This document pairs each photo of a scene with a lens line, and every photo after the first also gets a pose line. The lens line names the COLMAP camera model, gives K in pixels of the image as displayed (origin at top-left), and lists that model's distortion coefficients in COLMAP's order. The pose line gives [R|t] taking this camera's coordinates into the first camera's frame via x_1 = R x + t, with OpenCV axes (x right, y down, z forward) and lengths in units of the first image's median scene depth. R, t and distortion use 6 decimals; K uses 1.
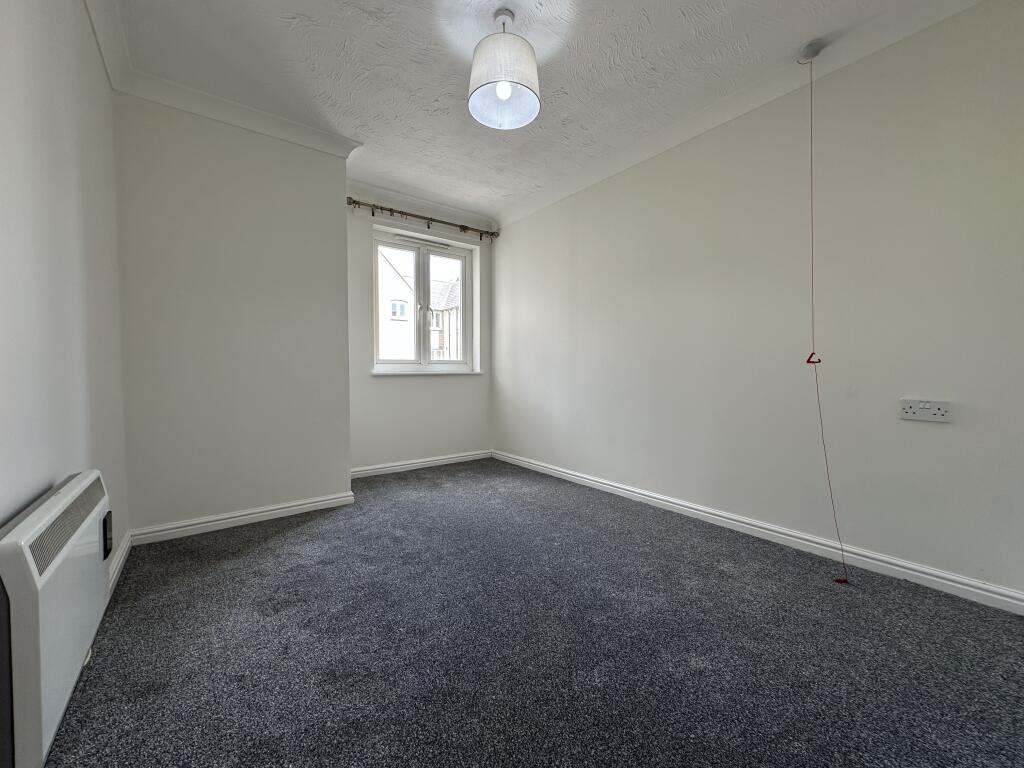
lens RADIAL K [[411.0, 0, 512.0], [0, 411.0, 384.0], [0, 0, 1]] dist [-0.000706, 0.000398]
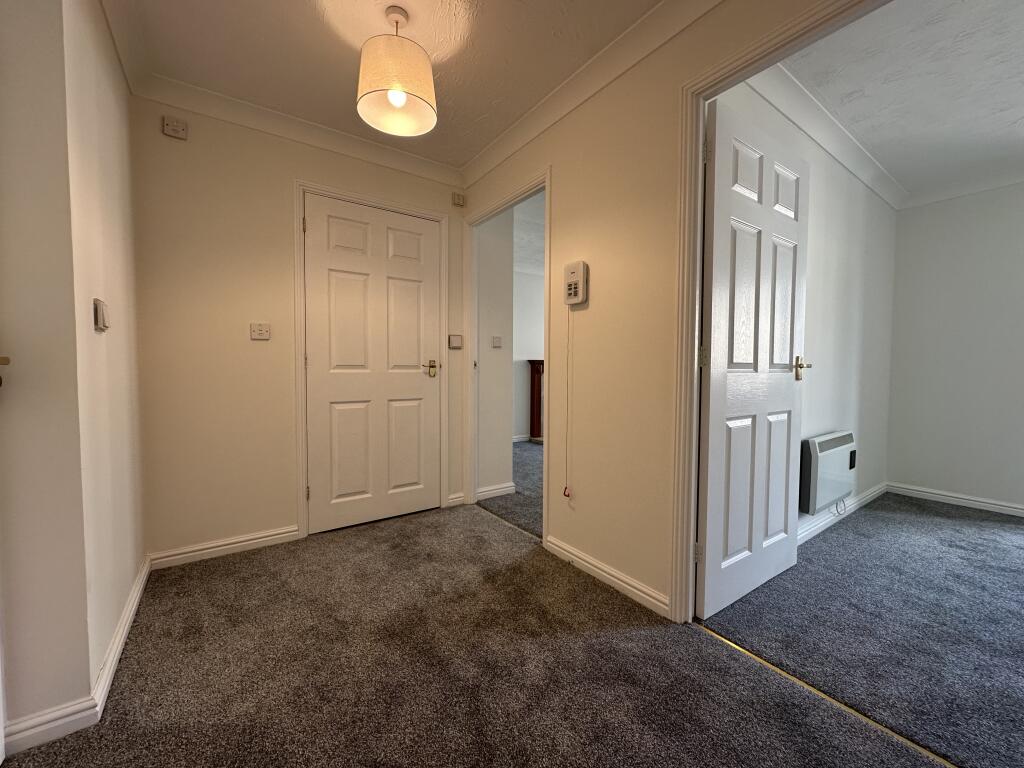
lens RADIAL K [[411.0, 0, 512.0], [0, 411.0, 384.0], [0, 0, 1]] dist [-0.000706, 0.000398]
pose [[-0.023778, 0.042394, -0.998818, 1.013593], [-0.040345, 0.998246, 0.043330, -0.057350], [0.998903, 0.041328, -0.022026, -0.655468]]
